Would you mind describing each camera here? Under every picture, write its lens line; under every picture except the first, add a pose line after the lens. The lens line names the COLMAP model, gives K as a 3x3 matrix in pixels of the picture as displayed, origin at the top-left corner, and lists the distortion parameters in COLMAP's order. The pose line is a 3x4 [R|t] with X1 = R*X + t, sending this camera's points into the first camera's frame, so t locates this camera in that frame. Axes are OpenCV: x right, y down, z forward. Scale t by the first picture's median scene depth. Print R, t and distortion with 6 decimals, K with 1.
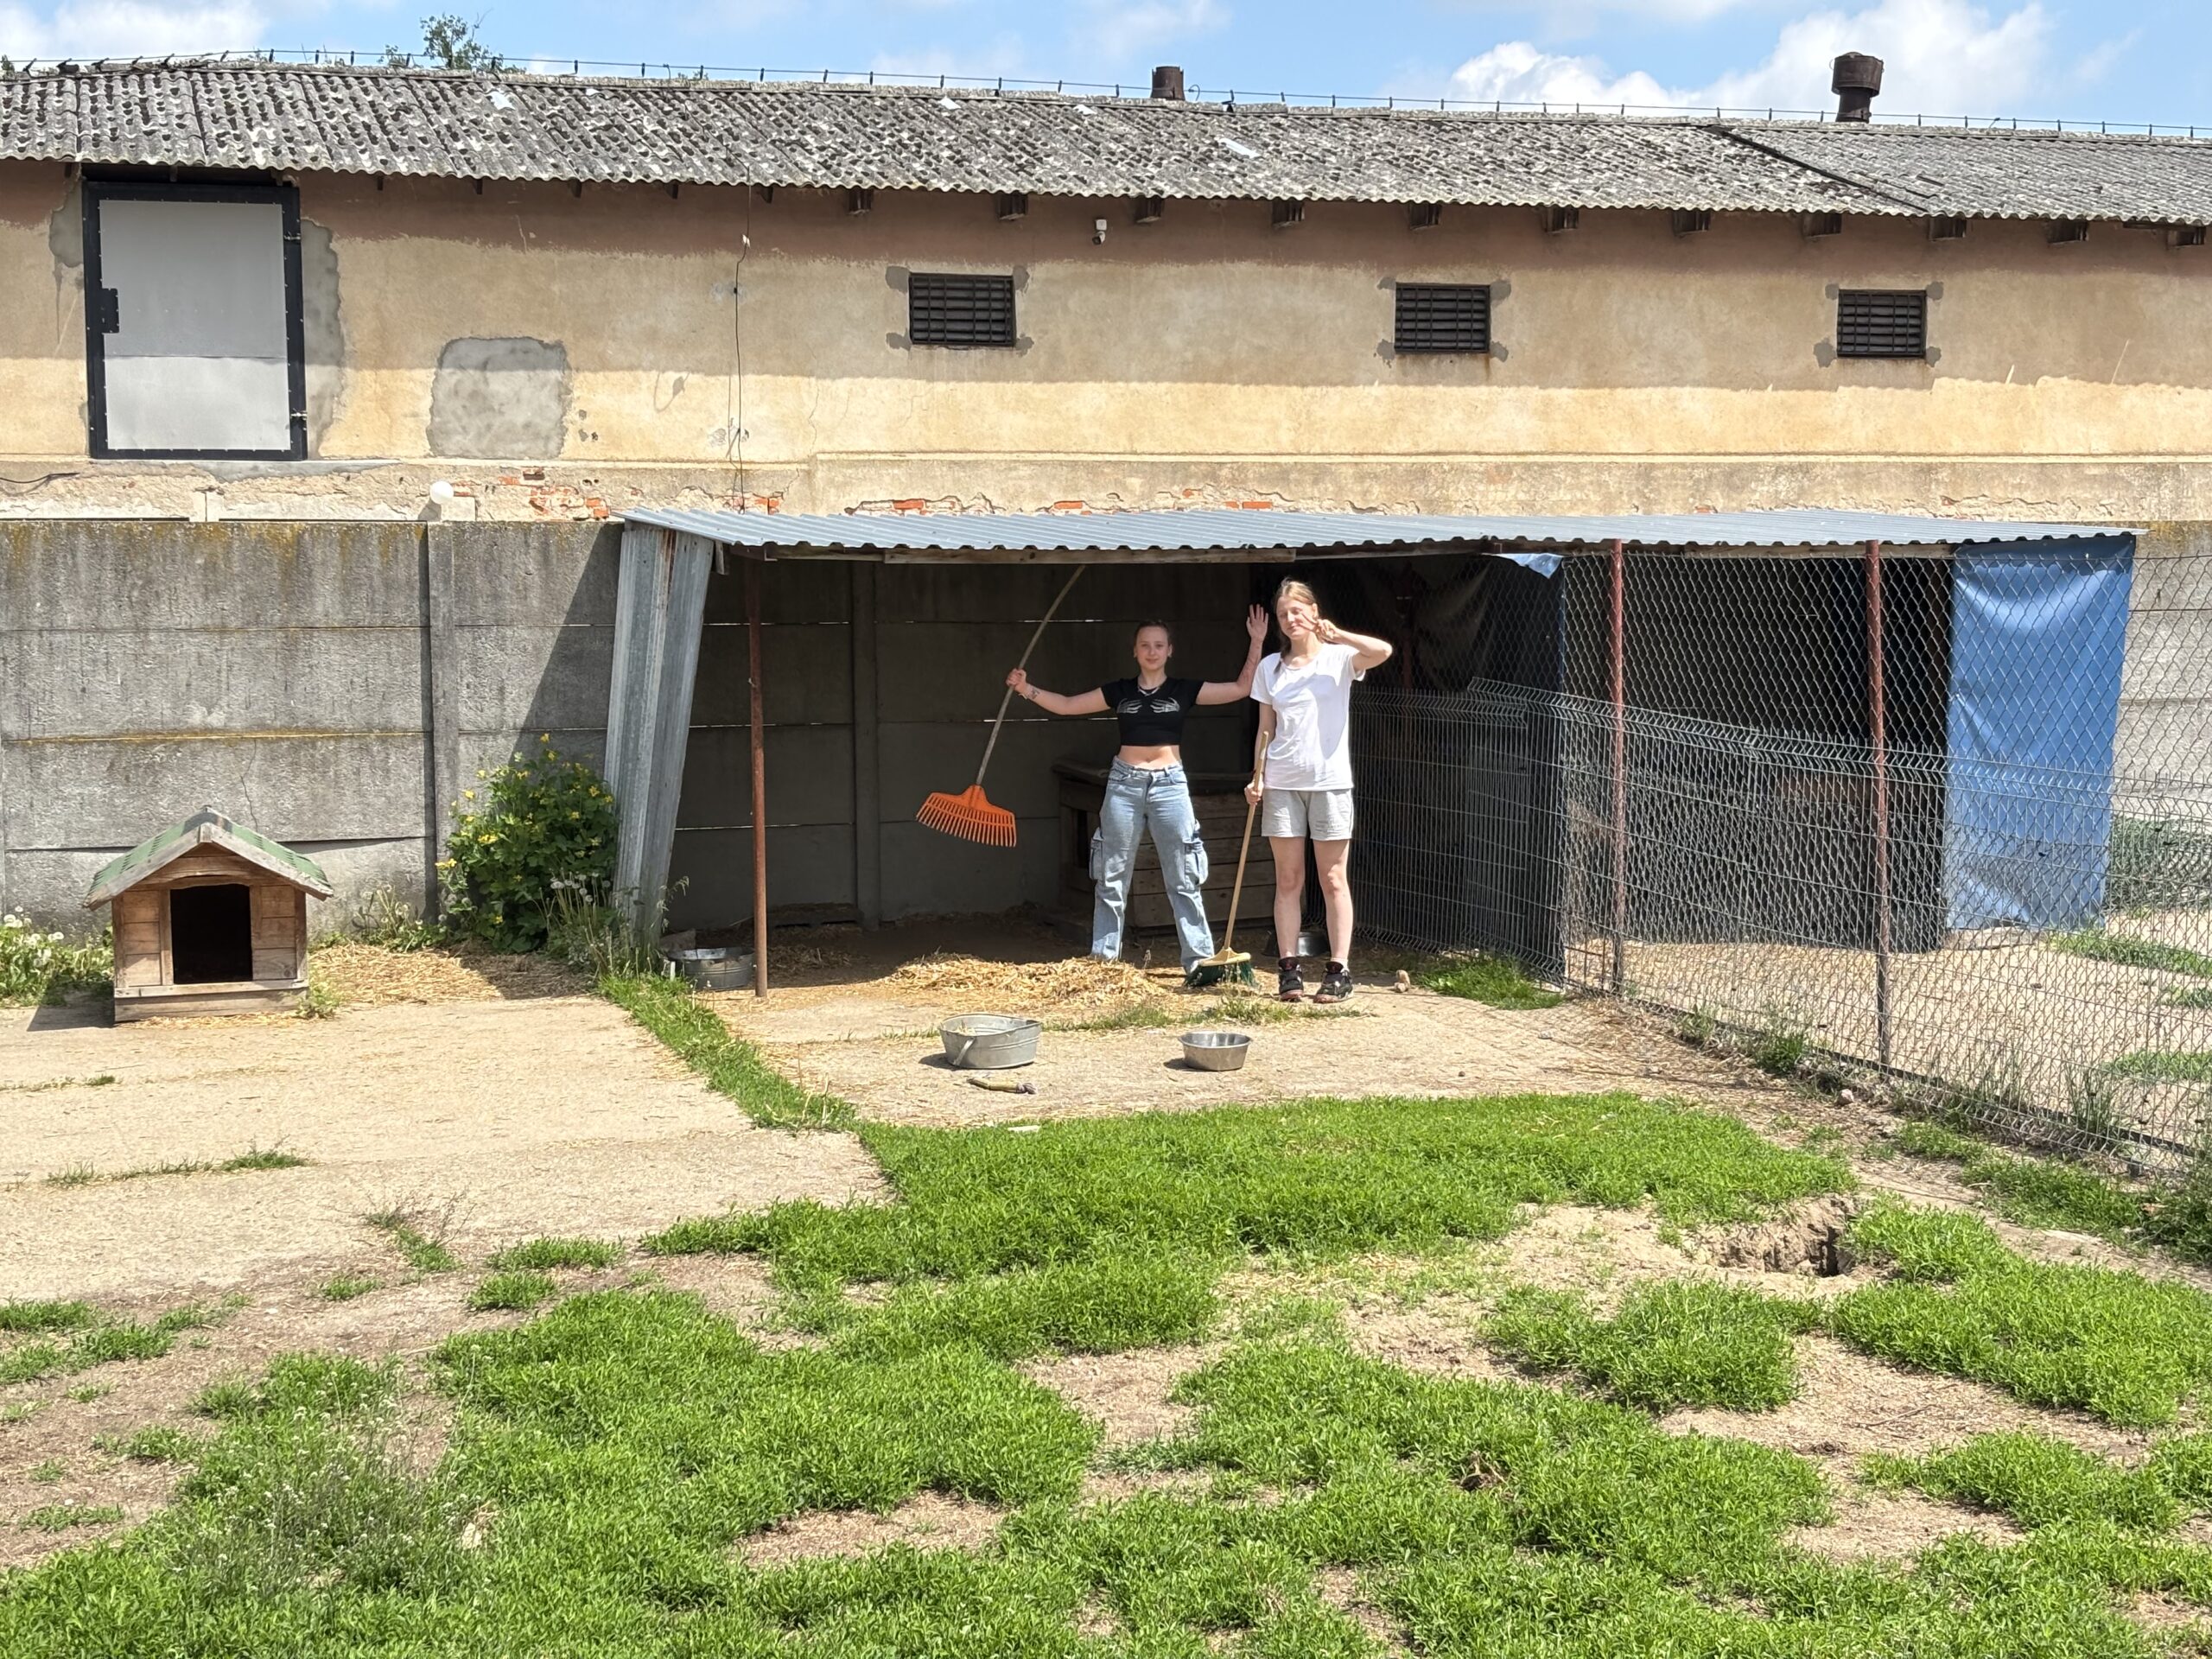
lens RADIAL K [[3257.6, 0, 1147.9], [0, 3257.6, 823.4], [0, 0, 1]] dist [0.240448, -0.941951]
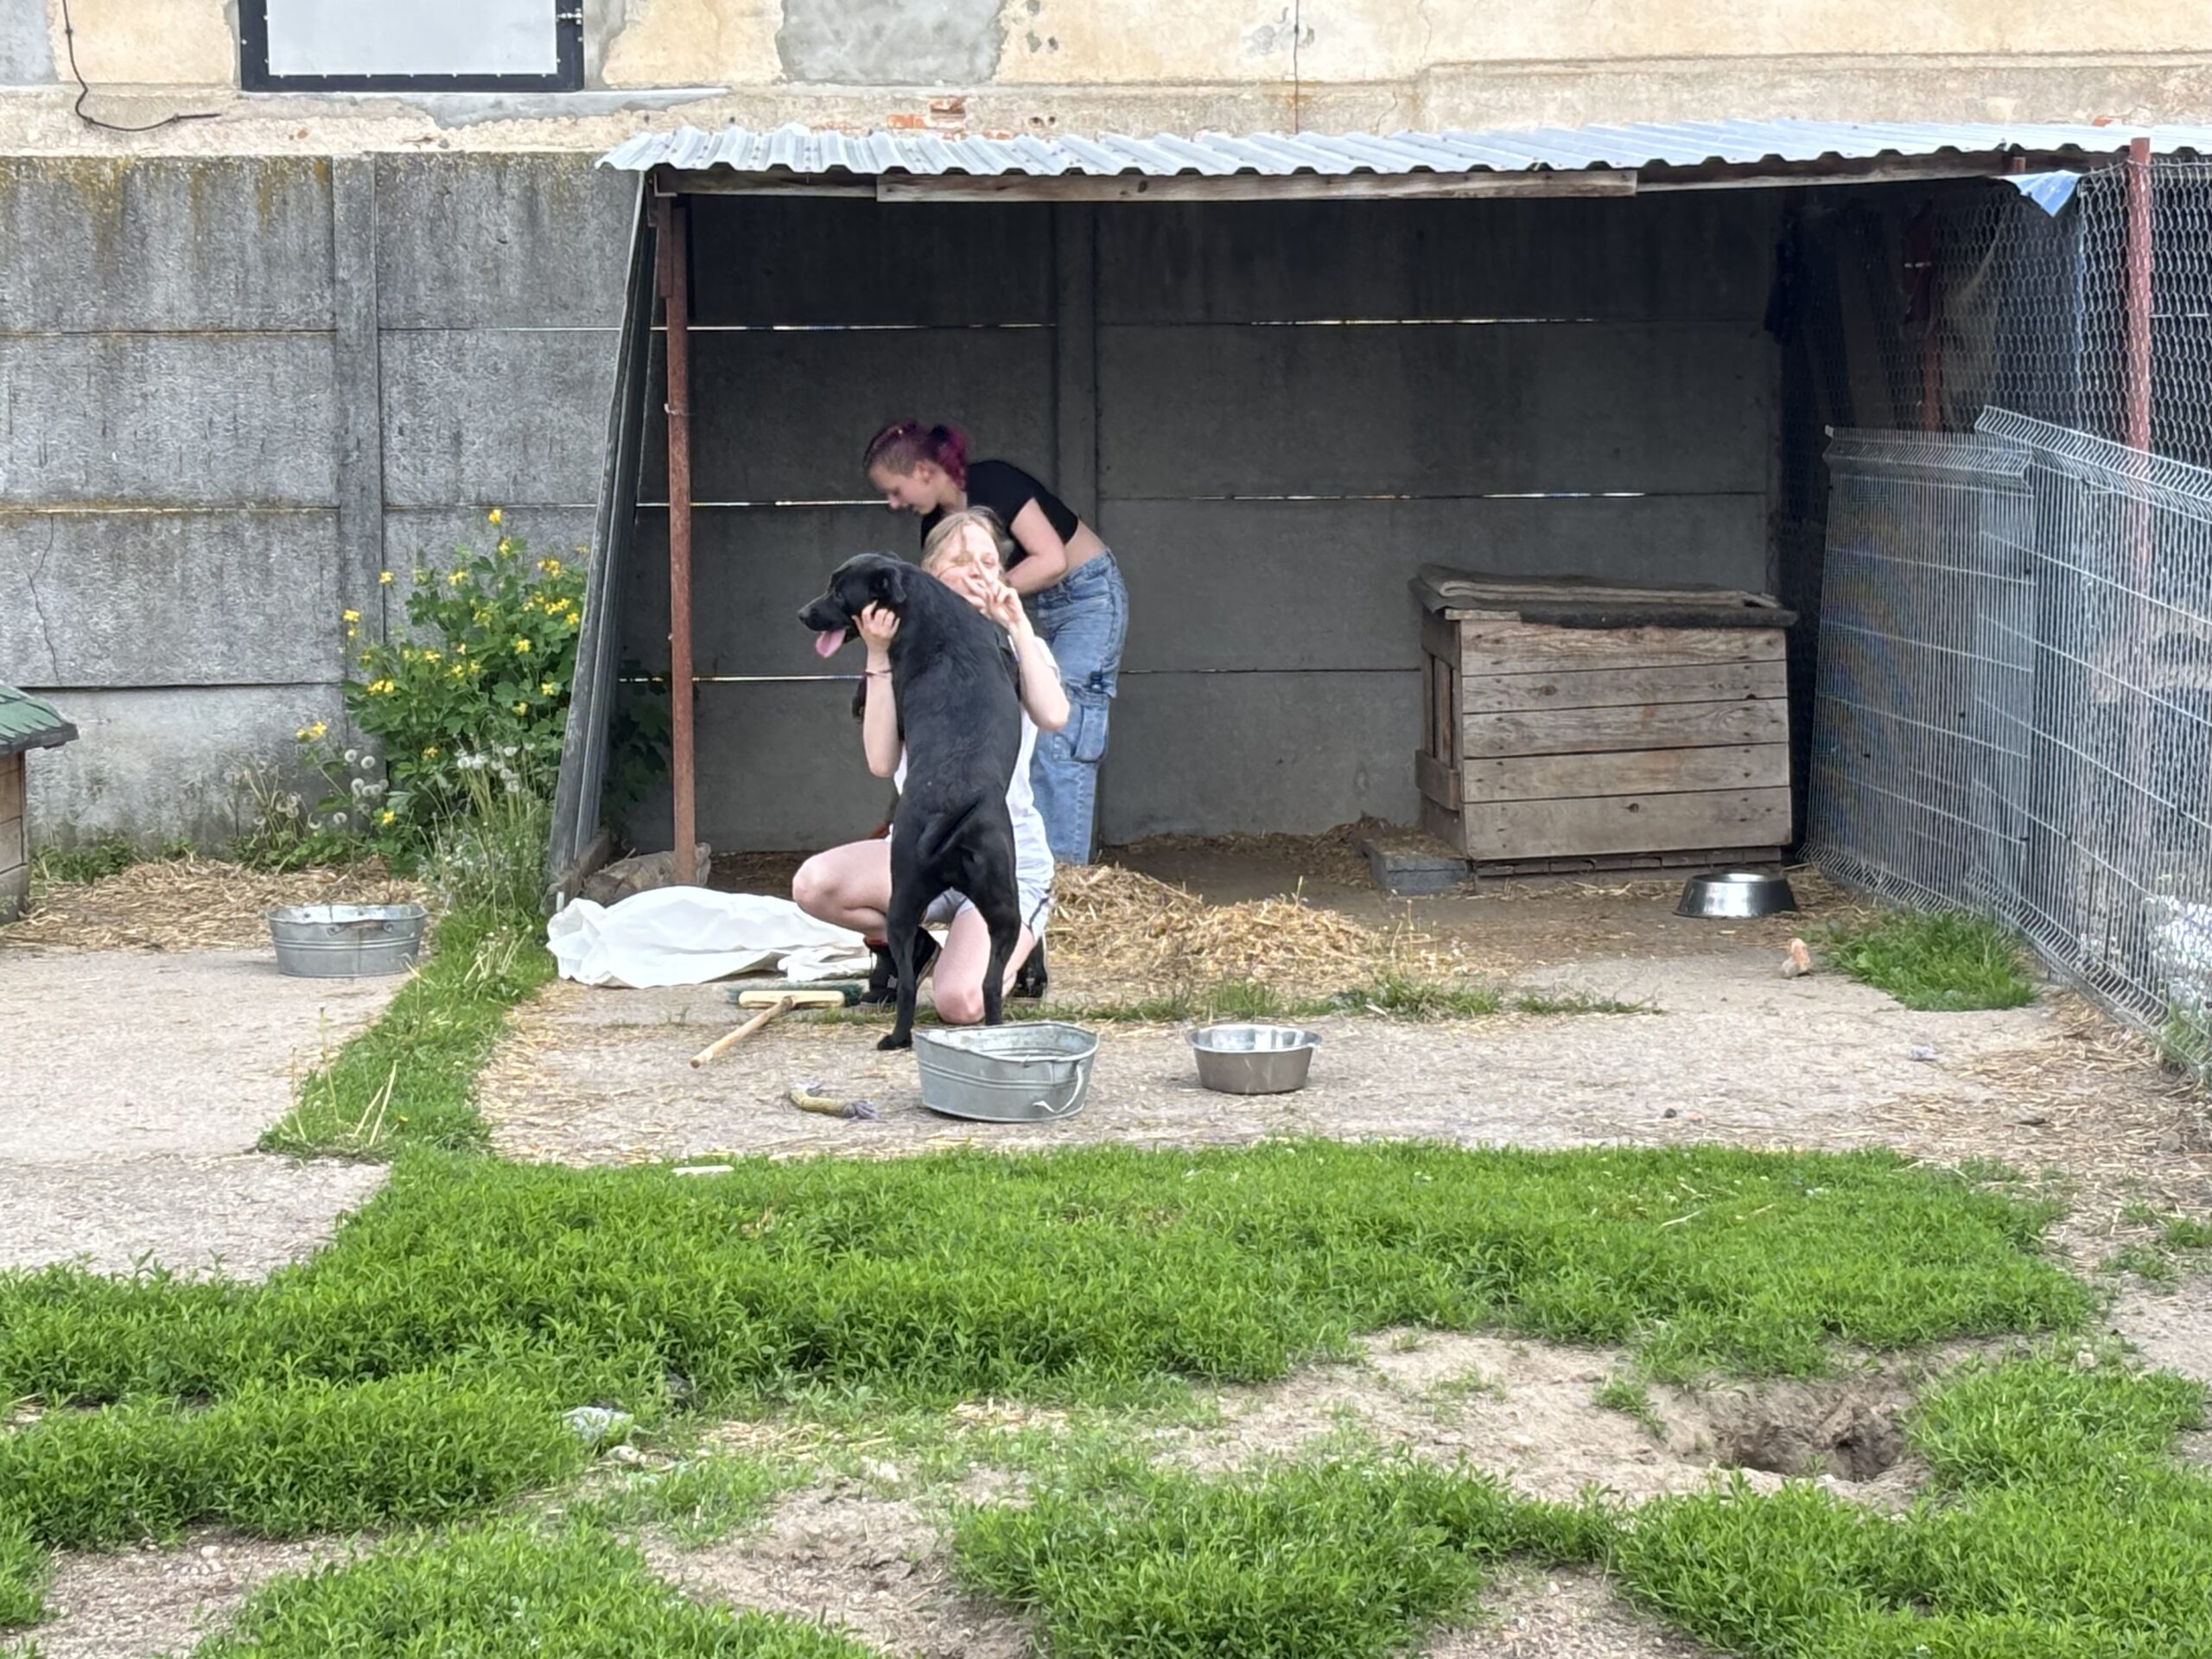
lens RADIAL K [[5538.7, 0, 1167.0], [0, 5538.7, 827.2], [0, 0, 1]] dist [0.244705, -0.765371]
pose [[0.965307, 0.020329, -0.260325, 0.119921], [-0.016846, 0.999736, 0.015605, 0.007464], [0.260573, -0.010678, 0.965395, 0.039196]]
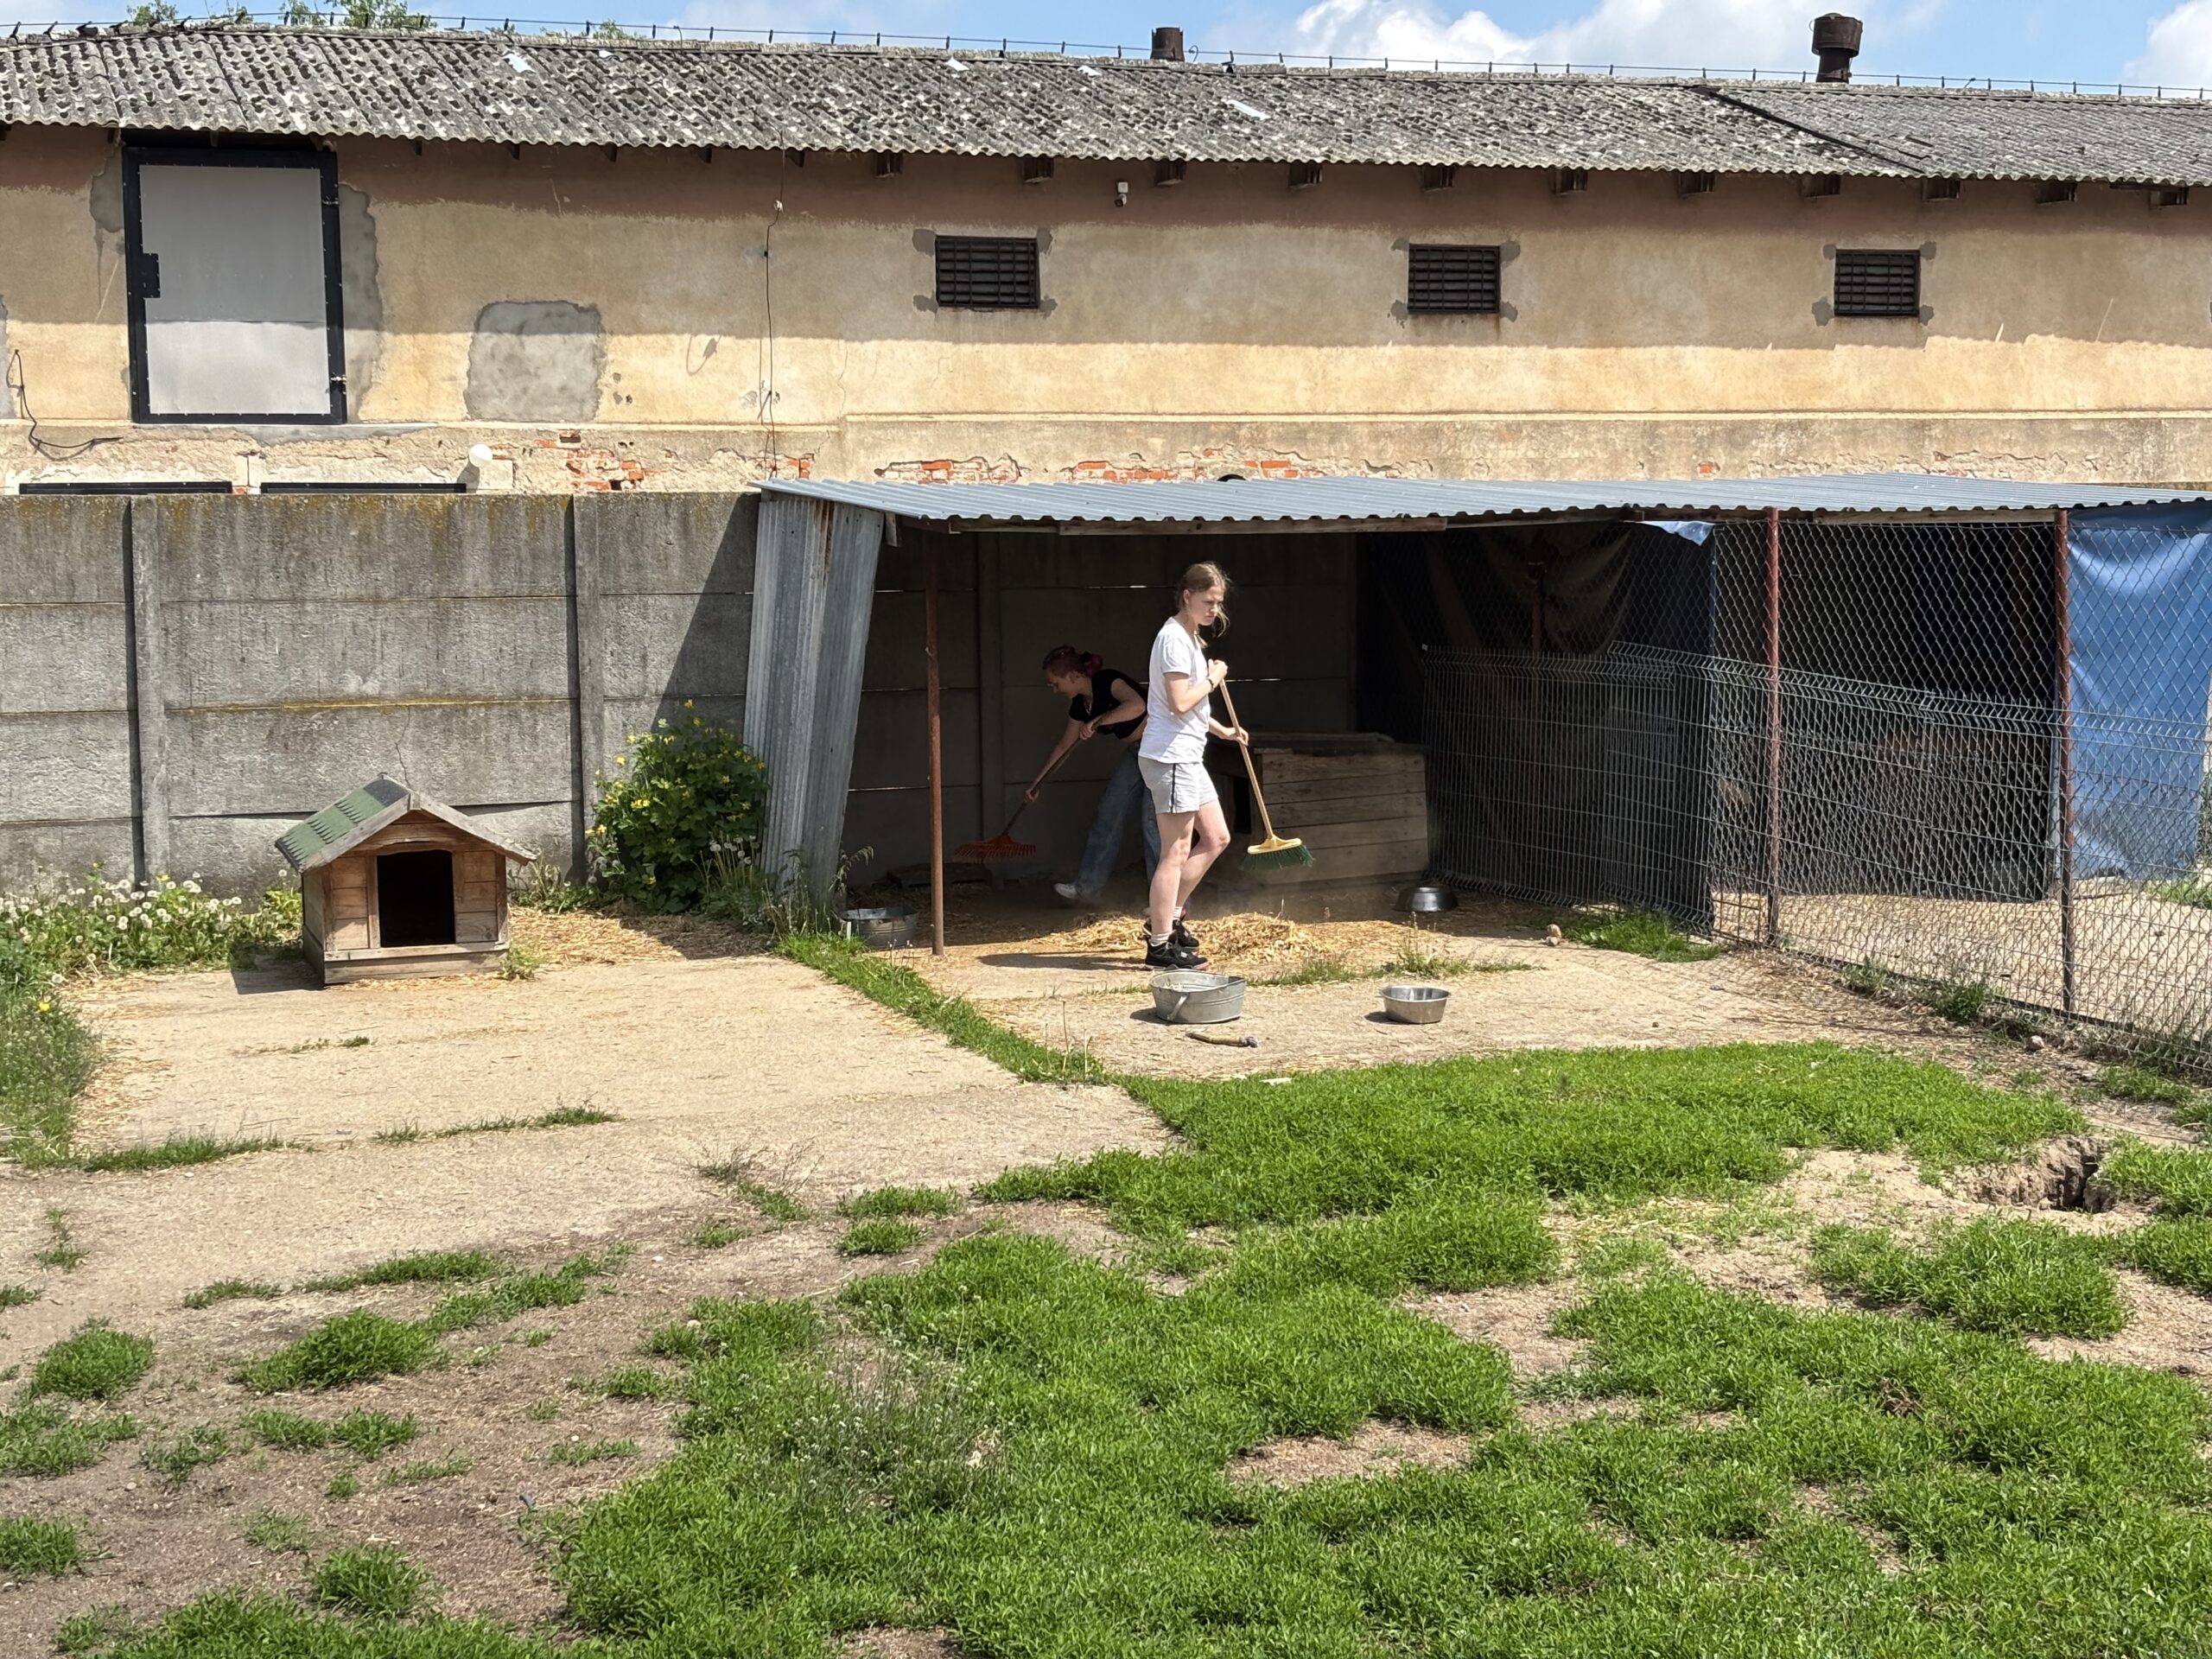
lens RADIAL K [[3258.6, 0, 1144.3], [0, 3258.6, 832.1], [0, 0, 1]] dist [0.241145, -0.951303]
pose [[0.999354, -0.007472, 0.035153, -0.048635], [0.006823, 0.999805, 0.018542, -0.002485], [-0.035285, -0.018290, 0.999210, -0.018207]]
